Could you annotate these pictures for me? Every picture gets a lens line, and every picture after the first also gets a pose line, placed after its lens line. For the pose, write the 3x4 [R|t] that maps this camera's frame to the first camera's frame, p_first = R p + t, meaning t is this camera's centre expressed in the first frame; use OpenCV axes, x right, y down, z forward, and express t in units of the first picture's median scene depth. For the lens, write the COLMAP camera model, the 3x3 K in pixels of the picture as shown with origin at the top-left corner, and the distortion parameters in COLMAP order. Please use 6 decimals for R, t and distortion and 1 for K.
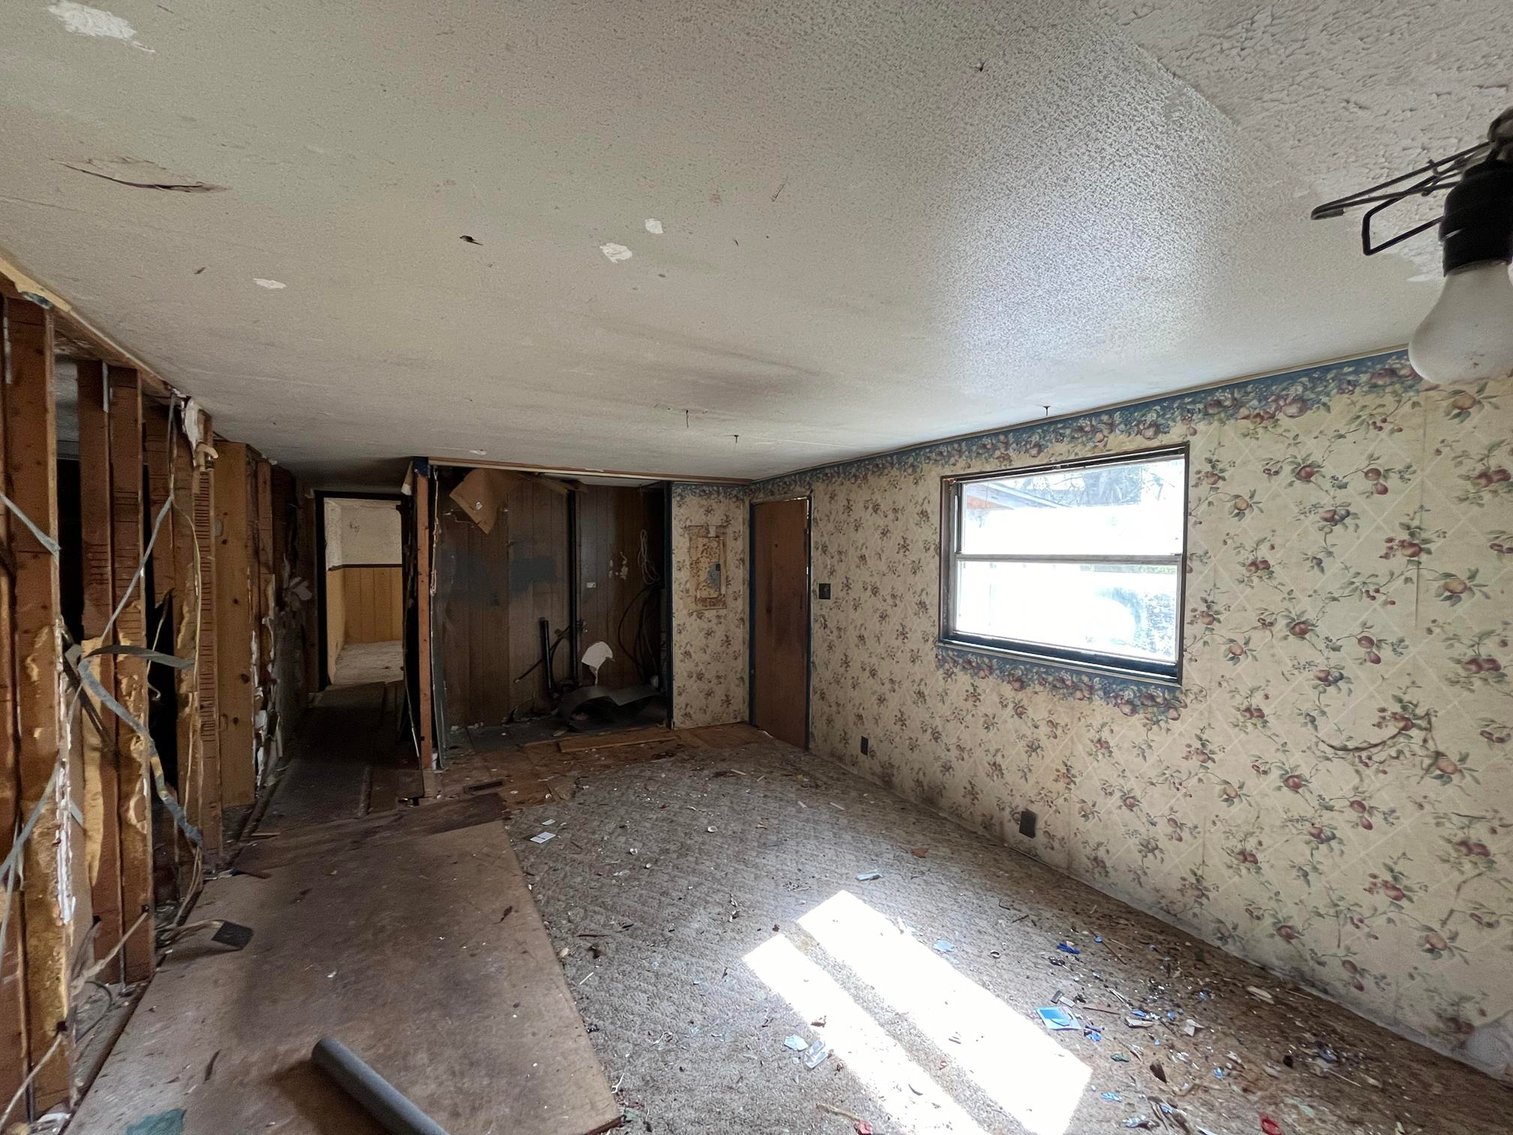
lens RADIAL K [[609.7, 0, 757.1], [0, 609.7, 565.8], [0, 0, 1]] dist [-0.003852, -0.000318]
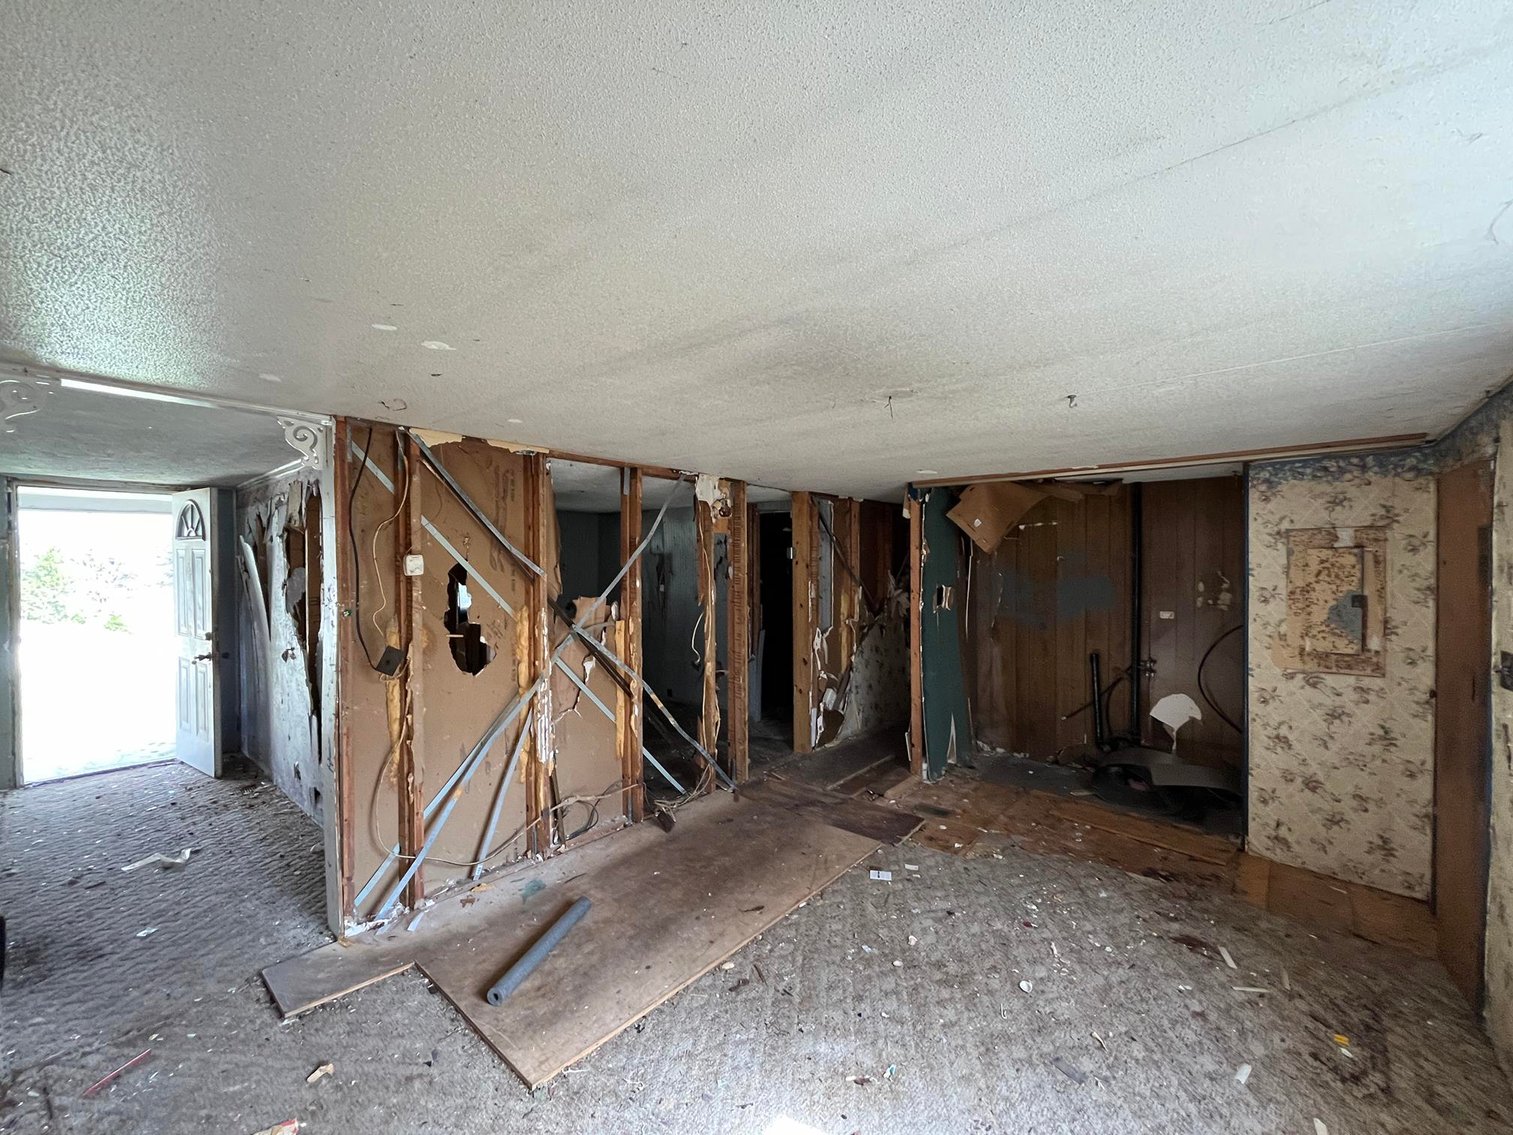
lens RADIAL K [[609.7, 0, 755.9], [0, 609.7, 567.7], [0, 0, 1]] dist [-0.003852, -0.000318]
pose [[0.323703, 0.005871, -0.946141, 0.388390], [-0.020139, 0.999797, -0.000686, -0.022831], [0.945944, 0.019277, 0.323755, 0.405705]]
